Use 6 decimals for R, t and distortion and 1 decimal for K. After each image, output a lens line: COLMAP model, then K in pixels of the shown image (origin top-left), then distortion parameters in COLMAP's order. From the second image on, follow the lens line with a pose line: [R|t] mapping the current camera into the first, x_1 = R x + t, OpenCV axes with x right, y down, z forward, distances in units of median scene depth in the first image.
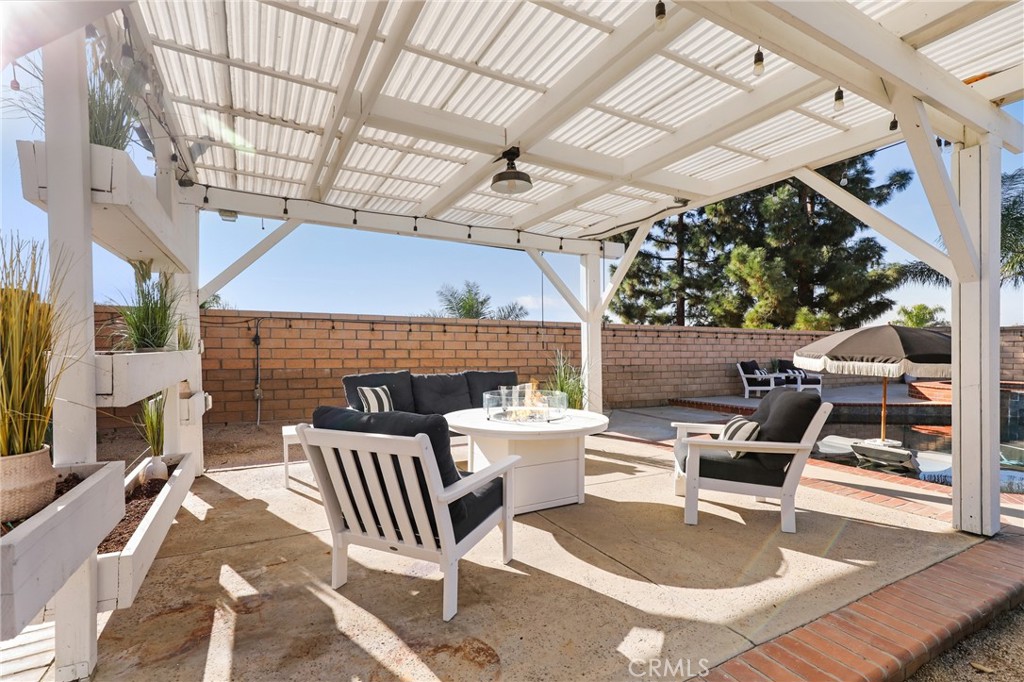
lens RADIAL K [[462.8, 0, 511.0], [0, 462.8, 349.7], [0, 0, 1]] dist [0.000063, -0.000070]
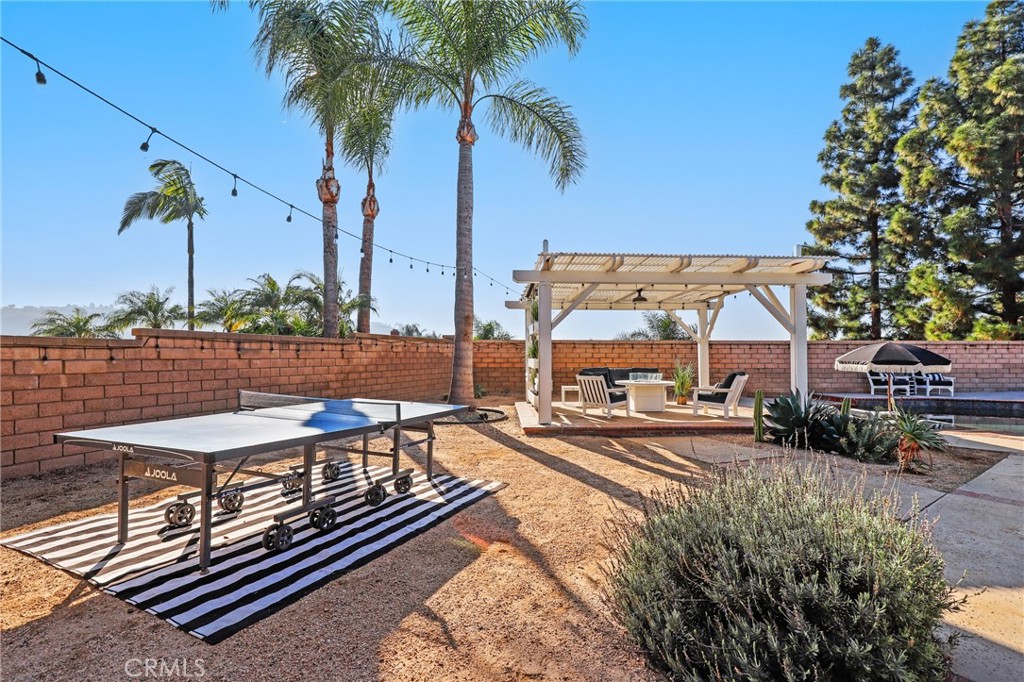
lens RADIAL K [[462.8, 0, 504.7], [0, 462.8, 350.3], [0, 0, 1]] dist [0.000063, -0.000070]
pose [[0.883583, -0.010292, -0.468161, 0.146029], [0.002472, 0.999847, -0.017315, -0.000262], [0.468267, 0.014142, 0.883474, -0.465361]]
